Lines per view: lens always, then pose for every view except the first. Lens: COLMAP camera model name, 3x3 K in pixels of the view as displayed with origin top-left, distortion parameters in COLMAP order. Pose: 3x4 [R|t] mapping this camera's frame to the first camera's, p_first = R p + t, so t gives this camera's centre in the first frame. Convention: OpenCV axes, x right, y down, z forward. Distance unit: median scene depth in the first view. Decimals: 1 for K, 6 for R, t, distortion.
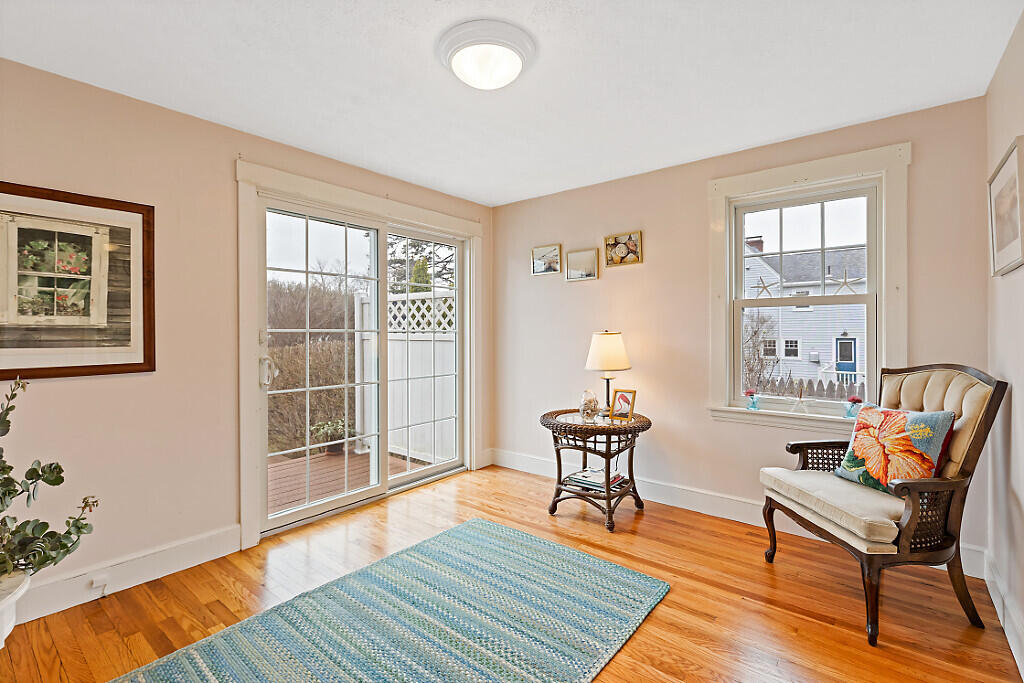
lens RADIAL K [[468.7, 0, 492.1], [0, 468.7, 332.6], [0, 0, 1]] dist [-0.005946, -0.001763]
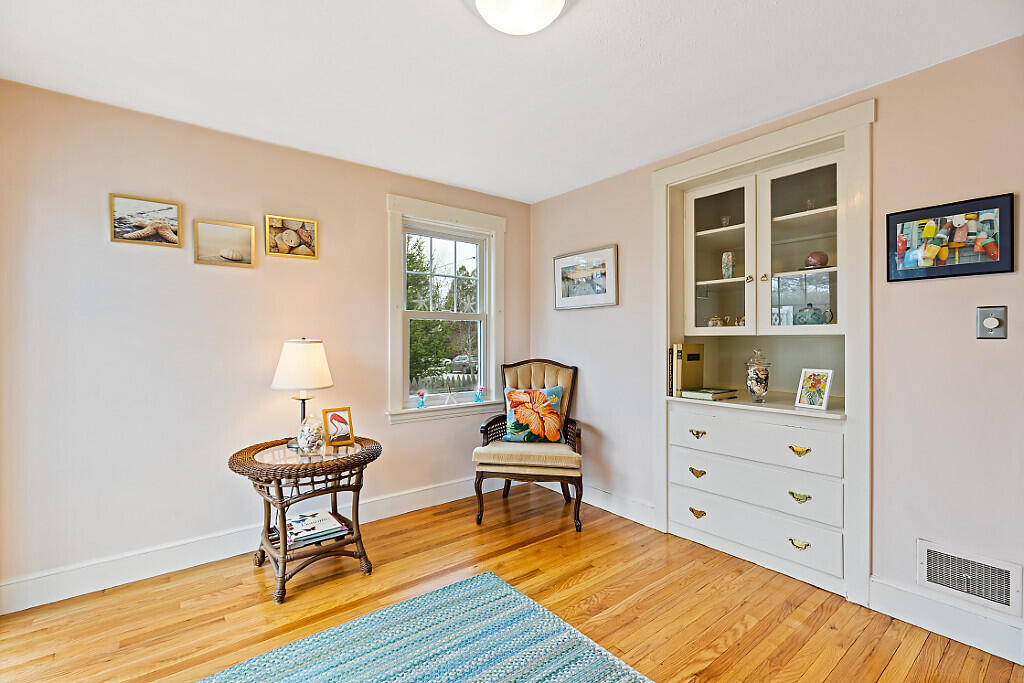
lens RADIAL K [[468.7, 0, 507.6], [0, 468.7, 336.7], [0, 0, 1]] dist [-0.005946, -0.001763]
pose [[0.190638, 0.004609, 0.981650, -0.506351], [-0.002215, 0.999988, -0.004265, -0.004407], [-0.981658, -0.001361, 0.190646, 0.553458]]
